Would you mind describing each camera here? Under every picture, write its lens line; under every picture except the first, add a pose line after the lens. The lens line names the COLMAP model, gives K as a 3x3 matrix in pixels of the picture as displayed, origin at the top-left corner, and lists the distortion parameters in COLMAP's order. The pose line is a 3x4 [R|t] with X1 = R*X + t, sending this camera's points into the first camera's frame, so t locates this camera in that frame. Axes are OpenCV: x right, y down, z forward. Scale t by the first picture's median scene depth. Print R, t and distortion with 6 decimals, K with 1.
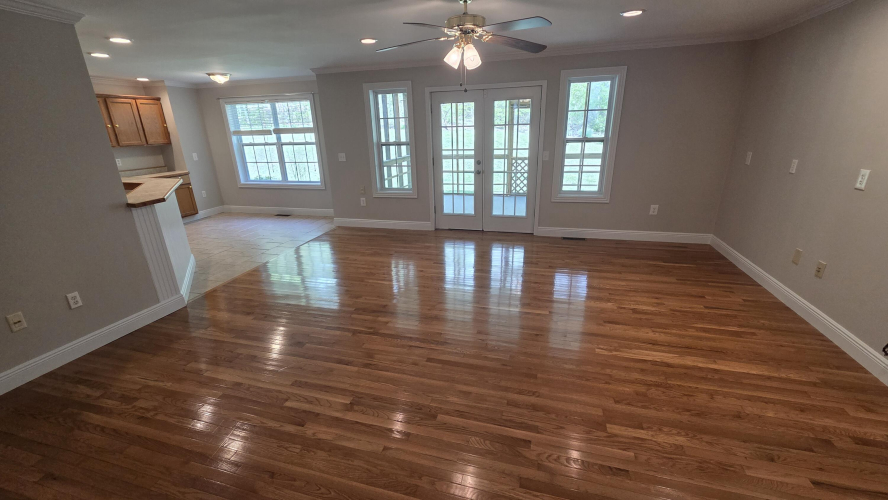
lens RADIAL K [[360.0, 0, 447.5], [0, 360.0, 254.8], [0, 0, 1]] dist [-0.001391, -0.000639]
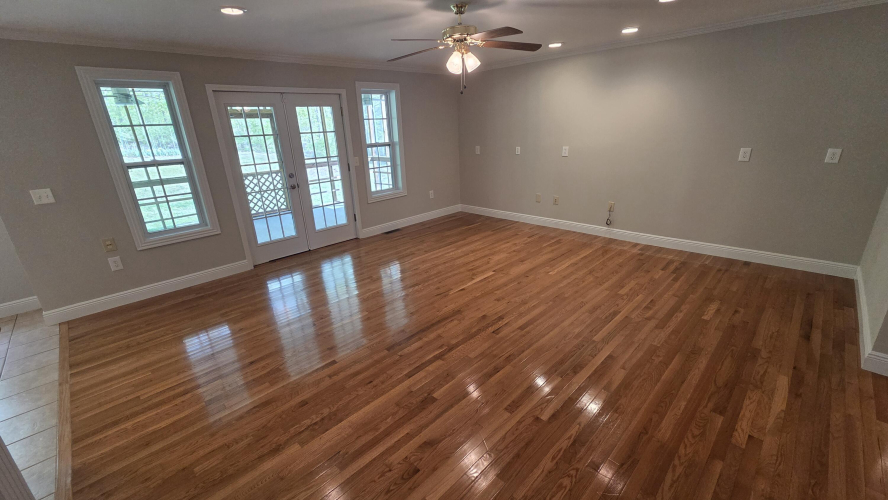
lens RADIAL K [[360.0, 0, 440.9], [0, 360.0, 250.5], [0, 0, 1]] dist [-0.001391, -0.000639]
pose [[0.502028, -0.274871, 0.820009, -0.479281], [0.322912, 0.939155, 0.117115, -0.067789], [-0.802307, 0.205995, 0.560241, 0.246063]]
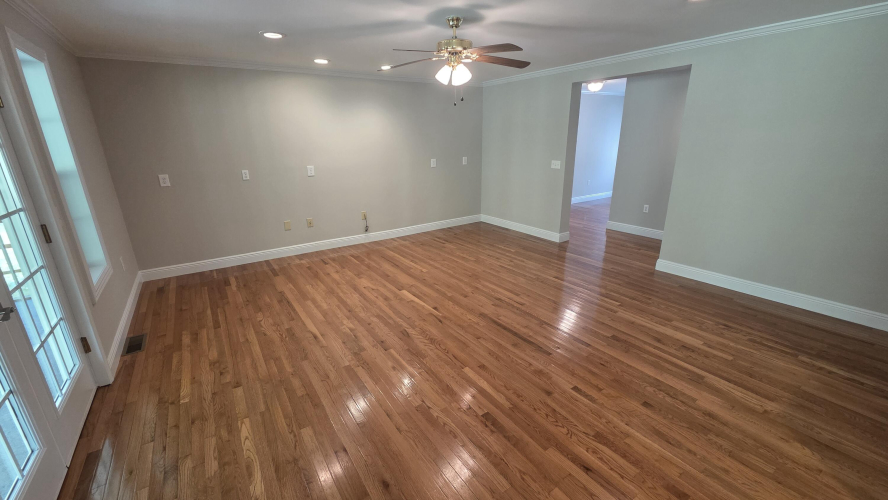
lens RADIAL K [[360.0, 0, 441.4], [0, 360.0, 251.6], [0, 0, 1]] dist [-0.001391, -0.000639]
pose [[-0.746627, -0.160346, 0.645629, -0.336249], [0.266677, 0.816982, 0.511296, -0.306827], [-0.609452, 0.553922, -0.567220, 0.888174]]
